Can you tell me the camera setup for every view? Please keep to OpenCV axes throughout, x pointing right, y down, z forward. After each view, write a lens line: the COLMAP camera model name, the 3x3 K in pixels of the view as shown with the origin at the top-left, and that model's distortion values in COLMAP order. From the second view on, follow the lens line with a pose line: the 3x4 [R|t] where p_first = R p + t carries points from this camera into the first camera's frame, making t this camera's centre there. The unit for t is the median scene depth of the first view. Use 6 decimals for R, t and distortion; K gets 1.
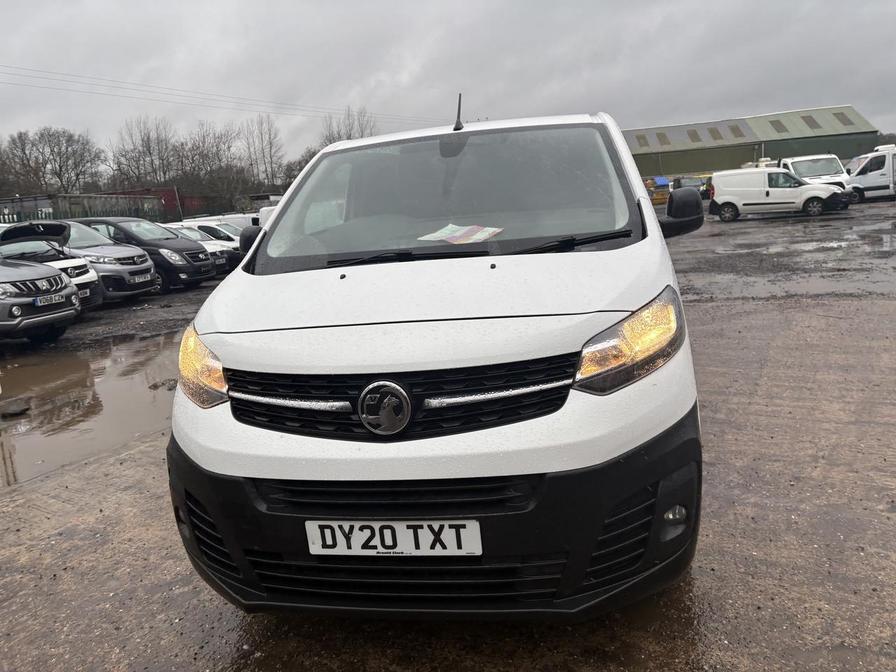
lens RADIAL K [[674.4, 0, 449.8], [0, 674.4, 326.8], [0, 0, 1]] dist [0.032715, -0.030360]
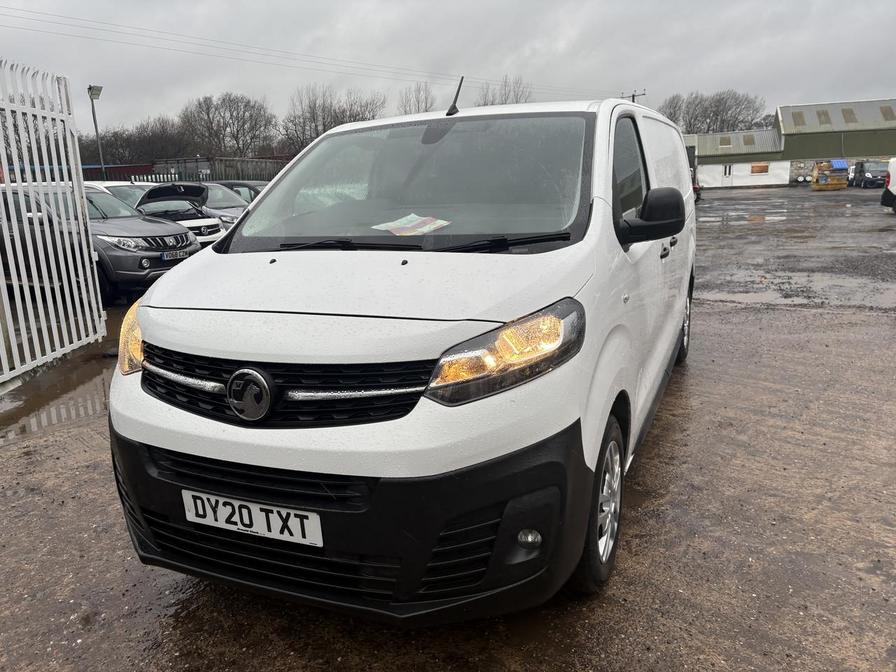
lens RADIAL K [[674.4, 0, 449.1], [0, 674.4, 339.6], [0, 0, 1]] dist [0.032715, -0.030360]
pose [[0.970619, 0.095445, -0.220882, 0.298221], [-0.082266, 0.994278, 0.068138, -0.042062], [0.226121, -0.047965, 0.972917, 0.043257]]
